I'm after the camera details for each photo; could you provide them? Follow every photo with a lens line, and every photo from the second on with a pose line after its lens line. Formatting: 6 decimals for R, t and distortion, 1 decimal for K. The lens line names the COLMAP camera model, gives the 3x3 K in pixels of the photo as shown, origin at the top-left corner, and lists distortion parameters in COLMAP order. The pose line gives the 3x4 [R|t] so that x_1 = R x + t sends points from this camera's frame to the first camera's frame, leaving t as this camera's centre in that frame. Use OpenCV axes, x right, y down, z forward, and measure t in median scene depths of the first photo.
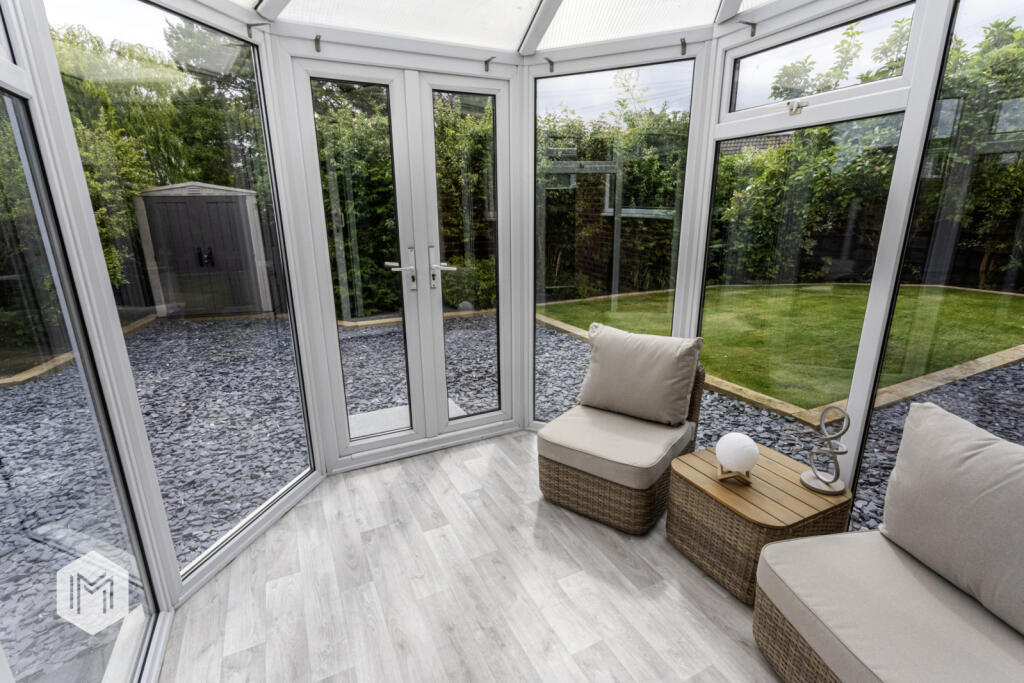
lens RADIAL K [[485.8, 0, 515.2], [0, 485.8, 341.0], [0, 0, 1]] dist [0.004913, -0.000206]
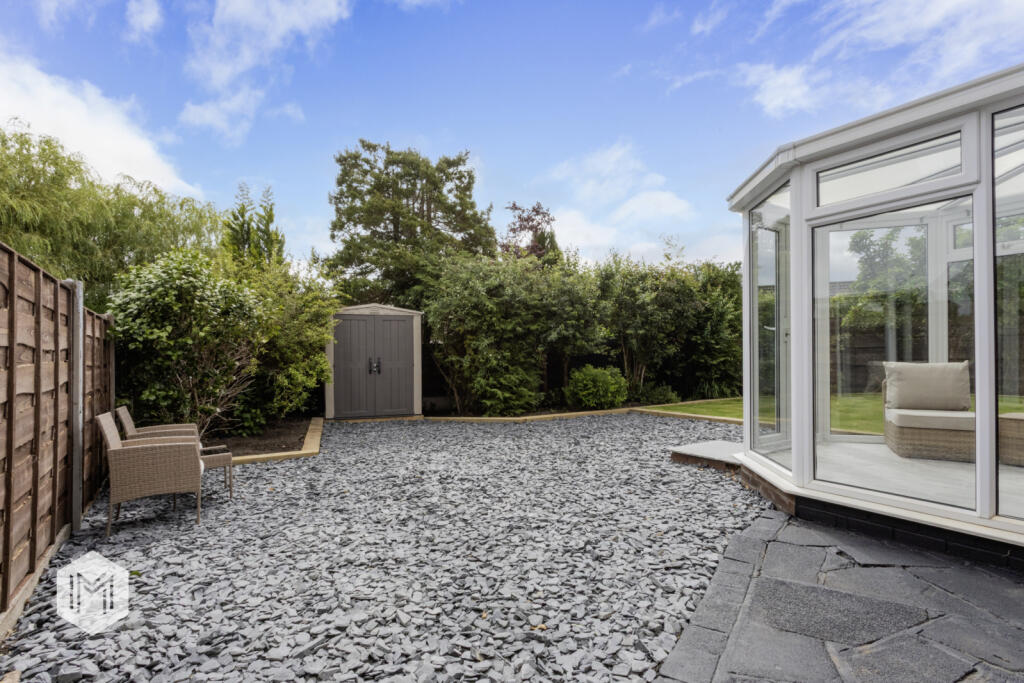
lens RADIAL K [[485.8, 0, 509.8], [0, 485.8, 348.1], [0, 0, 1]] dist [0.004913, -0.000206]
pose [[0.993260, 0.005824, 0.115765, -0.449602], [0.026572, 0.960698, -0.276322, 0.112105], [-0.112824, 0.277536, 0.954067, -0.139965]]
